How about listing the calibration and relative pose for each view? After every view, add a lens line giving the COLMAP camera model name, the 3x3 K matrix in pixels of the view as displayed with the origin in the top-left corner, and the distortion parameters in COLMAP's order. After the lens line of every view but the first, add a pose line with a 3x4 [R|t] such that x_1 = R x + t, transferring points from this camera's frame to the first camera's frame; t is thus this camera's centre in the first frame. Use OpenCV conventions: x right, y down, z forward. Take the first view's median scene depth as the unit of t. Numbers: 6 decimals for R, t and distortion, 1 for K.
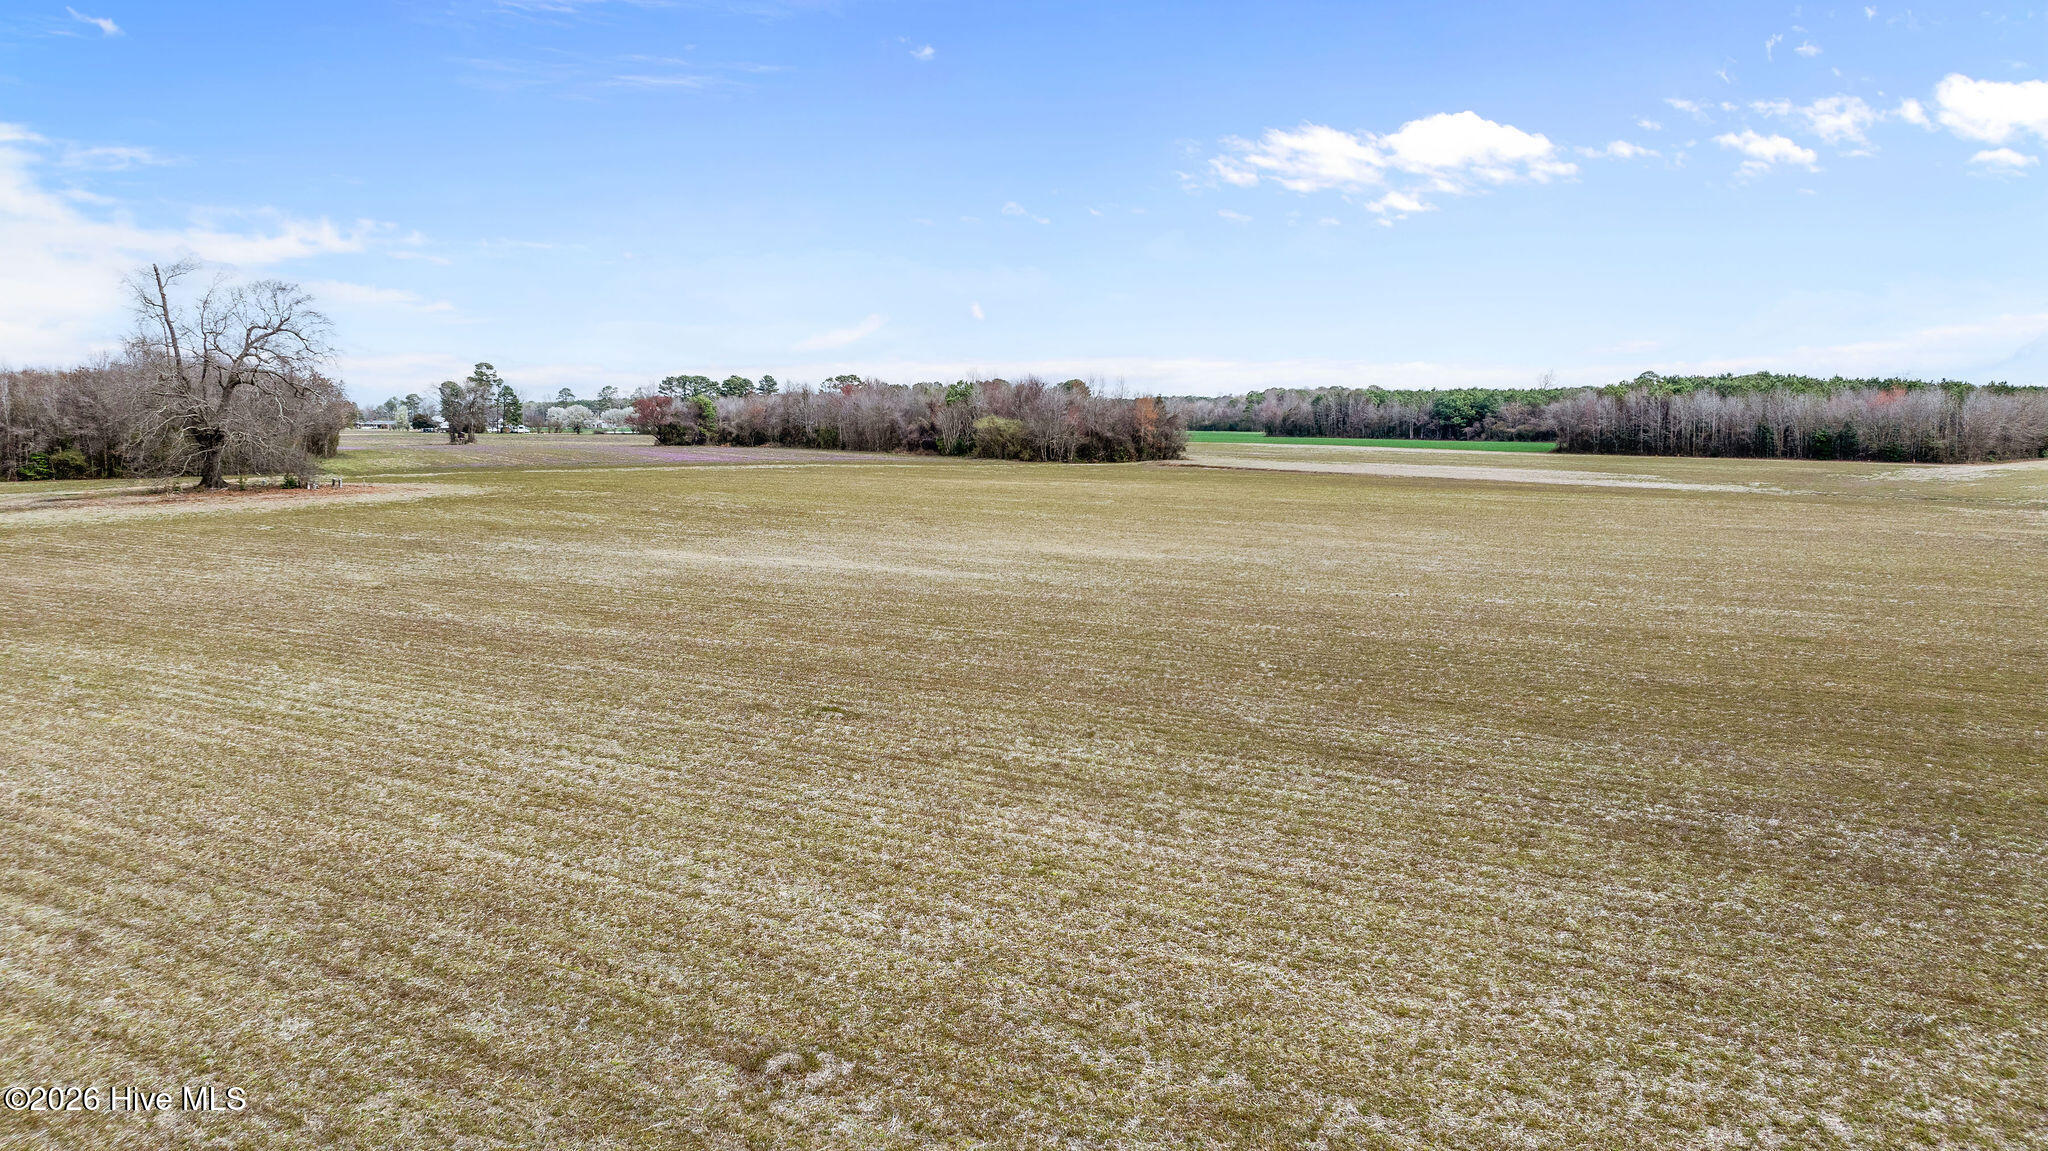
lens RADIAL K [[1472.5, 0, 1020.1], [0, 1472.5, 520.5], [0, 0, 1]] dist [-0.025687, 0.020200]
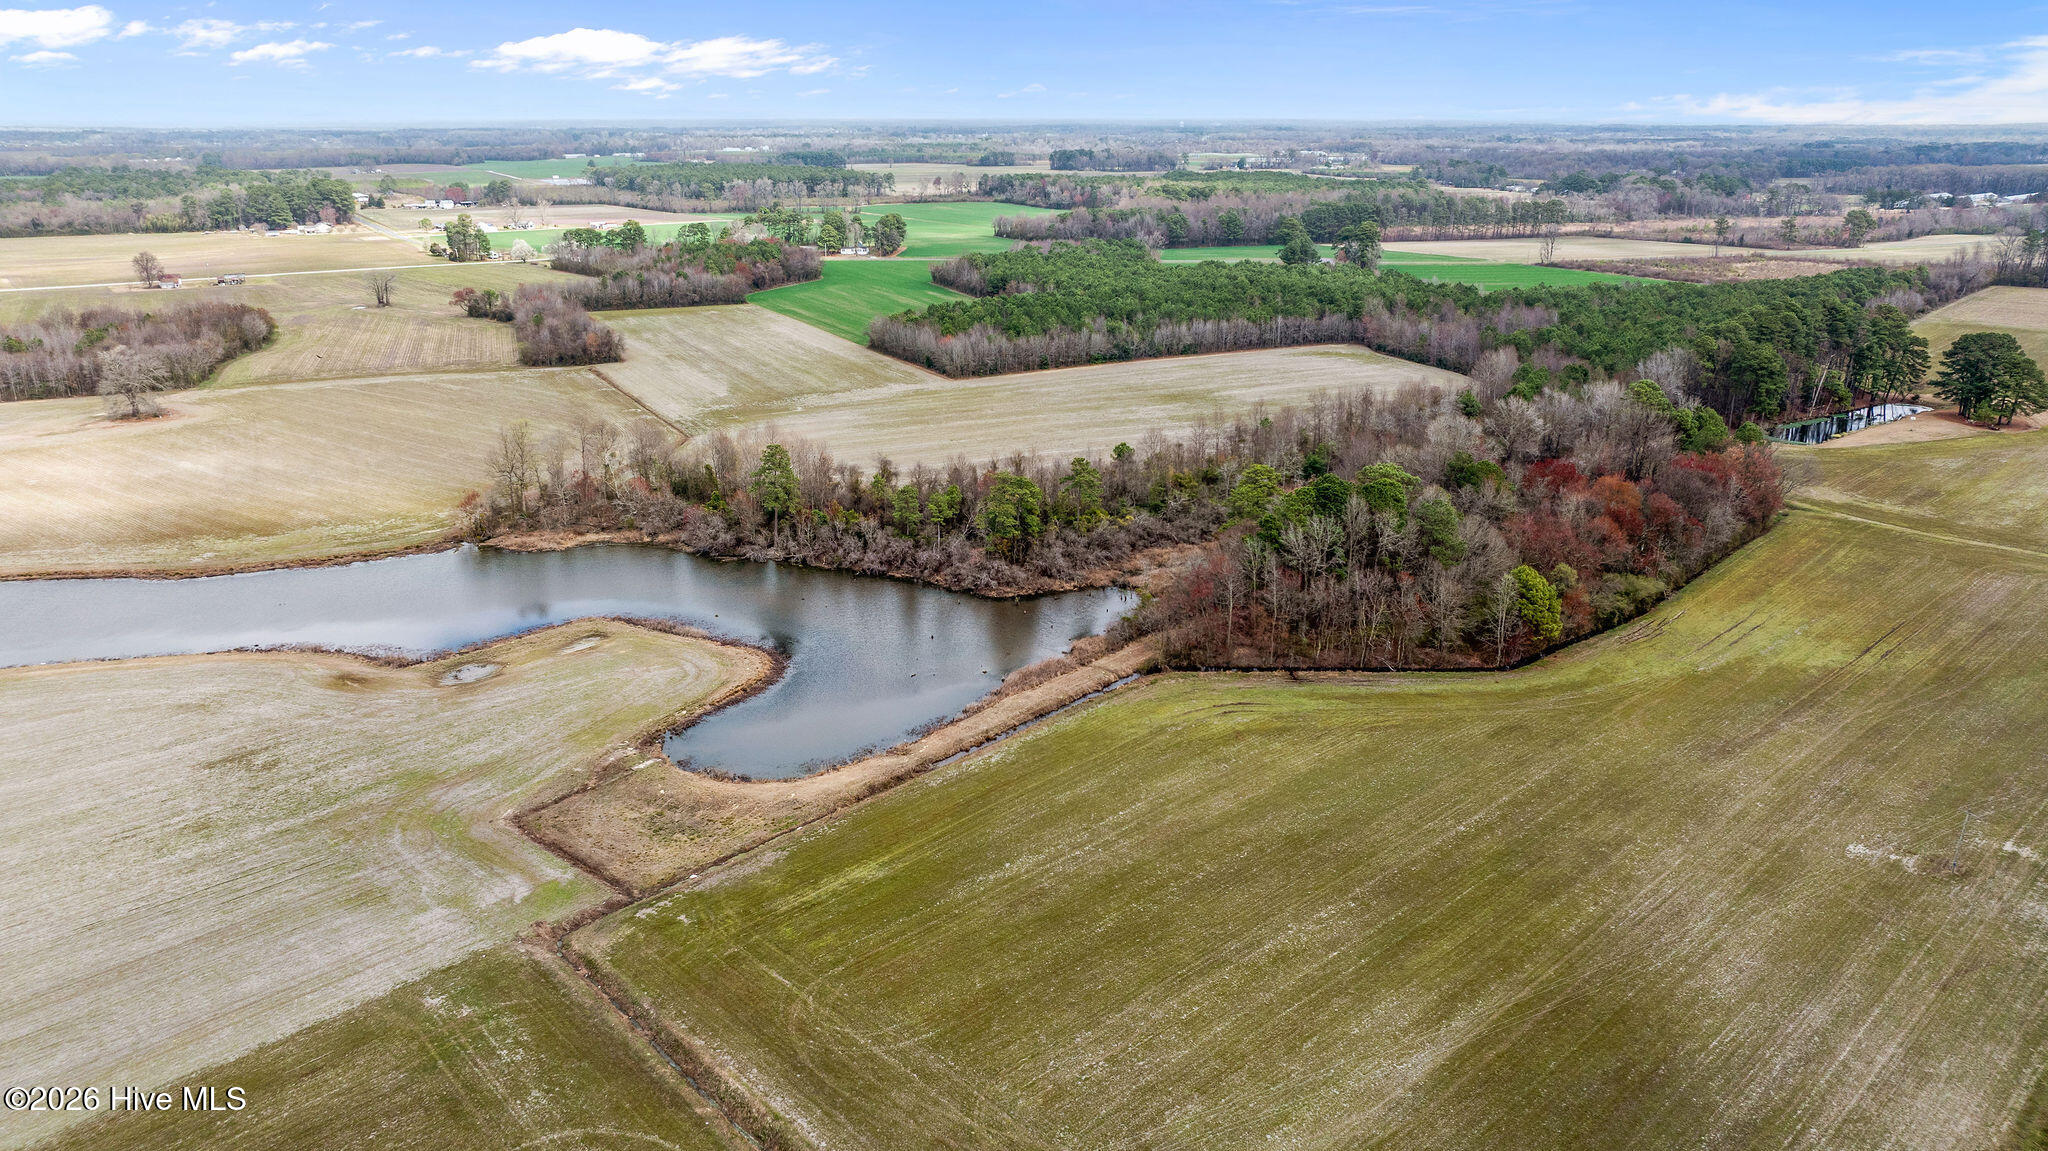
lens RADIAL K [[1472.5, 0, 1020.1], [0, 1472.5, 520.5], [0, 0, 1]] dist [-0.025687, 0.020200]
pose [[0.986517, 0.043383, -0.157805, 0.881018], [-0.010810, 0.979393, 0.201675, -0.215456], [0.163302, -0.197250, 0.966656, -0.855283]]
